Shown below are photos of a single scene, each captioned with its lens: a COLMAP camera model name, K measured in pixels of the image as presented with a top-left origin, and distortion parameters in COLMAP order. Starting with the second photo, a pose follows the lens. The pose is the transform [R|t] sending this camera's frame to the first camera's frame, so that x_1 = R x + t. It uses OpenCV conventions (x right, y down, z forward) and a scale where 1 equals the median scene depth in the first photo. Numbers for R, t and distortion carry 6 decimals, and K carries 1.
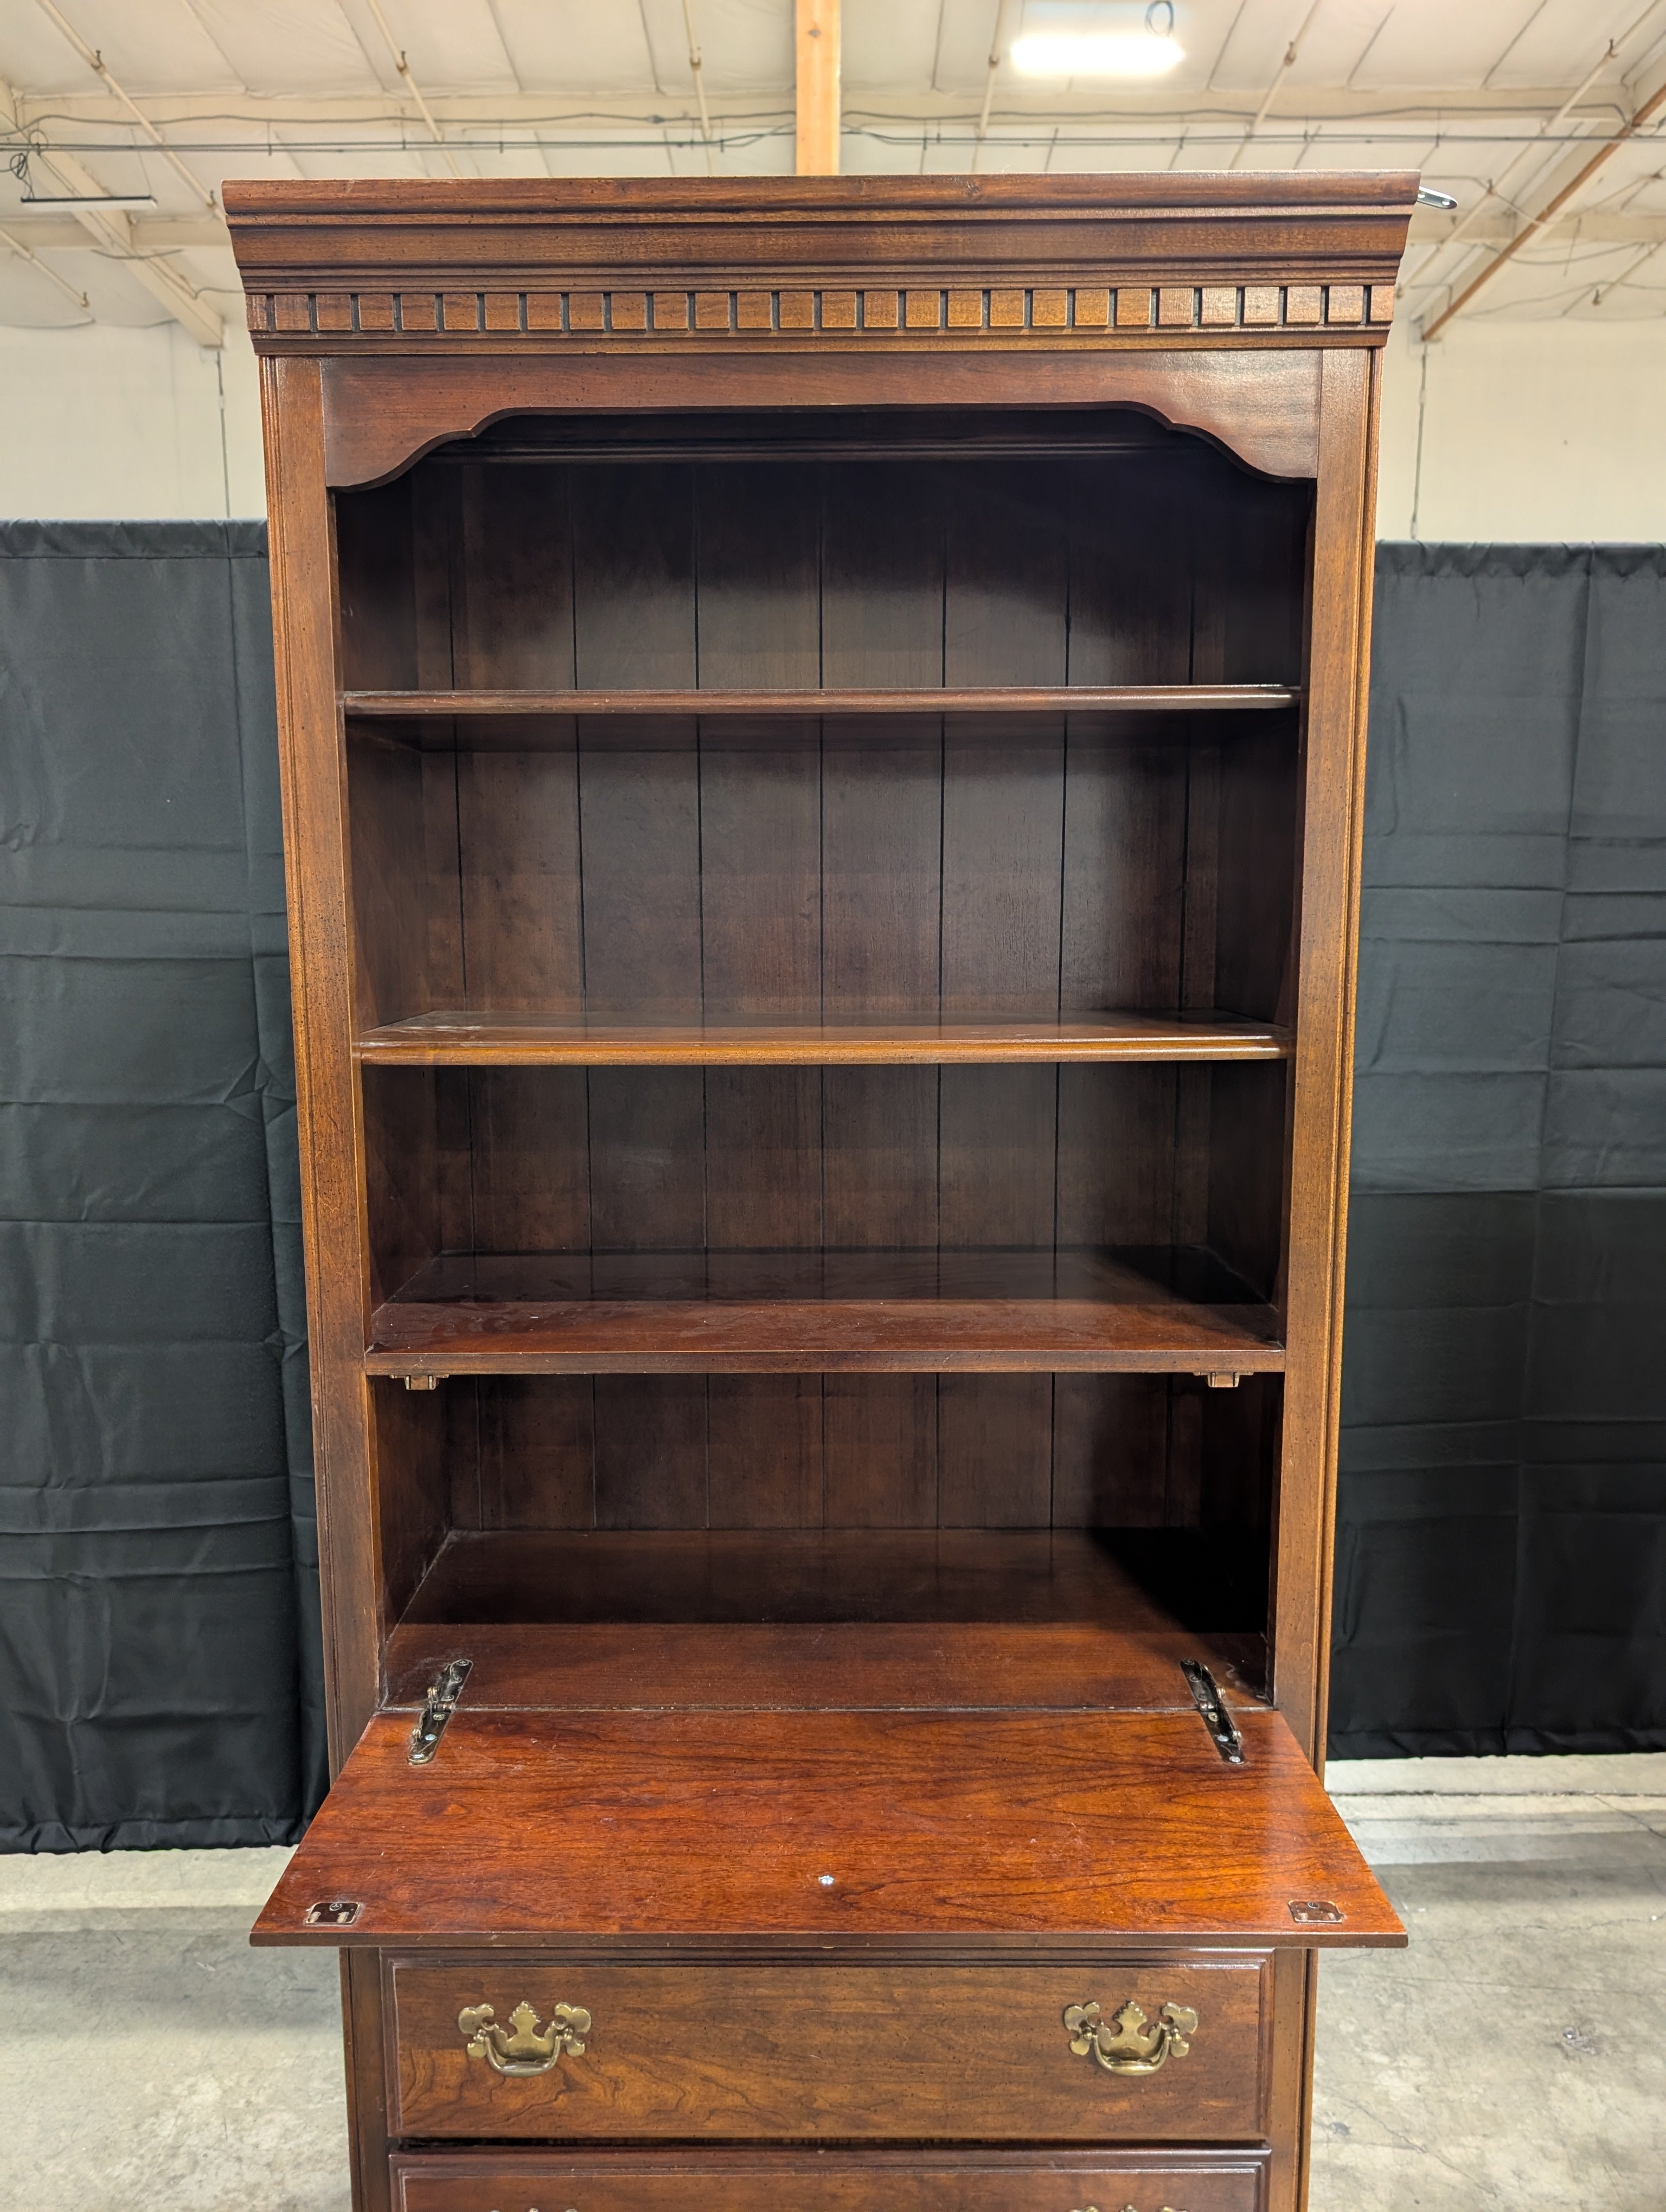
lens RADIAL K [[1651.7, 0, 833.0], [0, 1651.7, 1106.0], [0, 0, 1]] dist [0.010369, -0.014756]
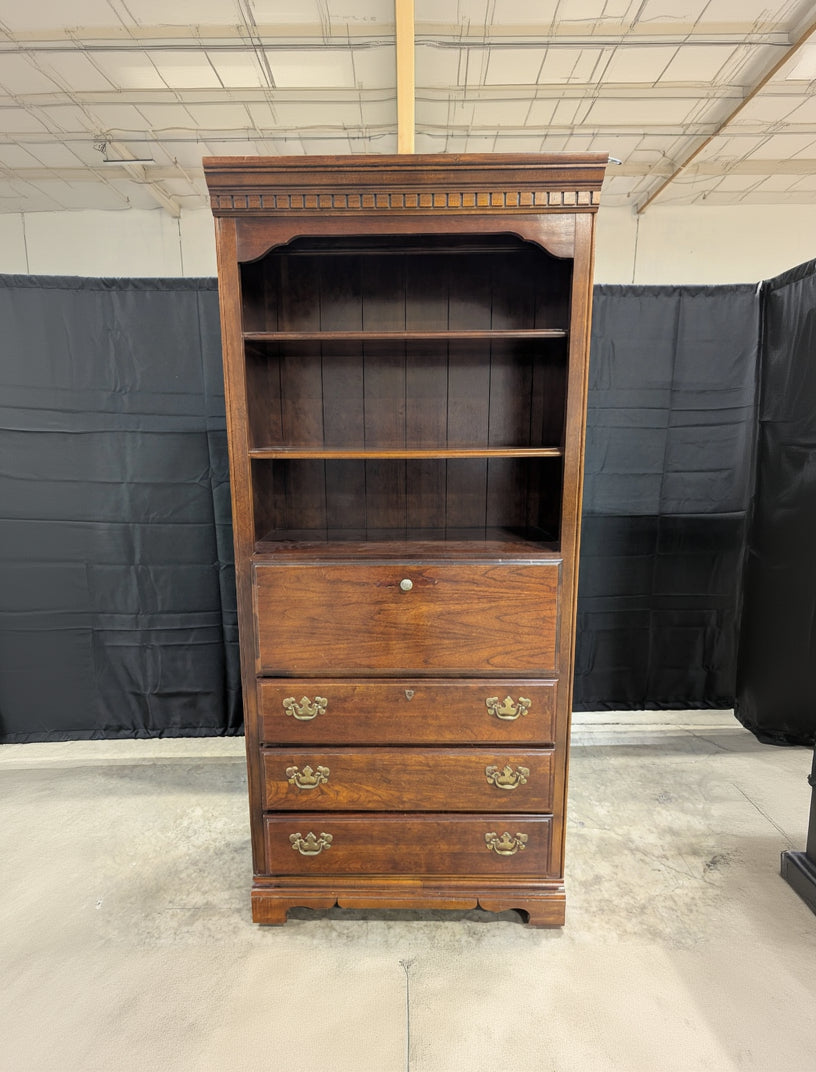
lens RADIAL K [[645.4, 0, 408.0], [0, 645.4, 536.0], [0, 0, 1]] dist [0.018451, -0.024834]
pose [[0.999971, 0.000168, -0.007653, 0.005481], [0.000036, 0.999644, 0.026687, 0.069983], [0.007655, -0.026687, 0.999615, -0.138088]]
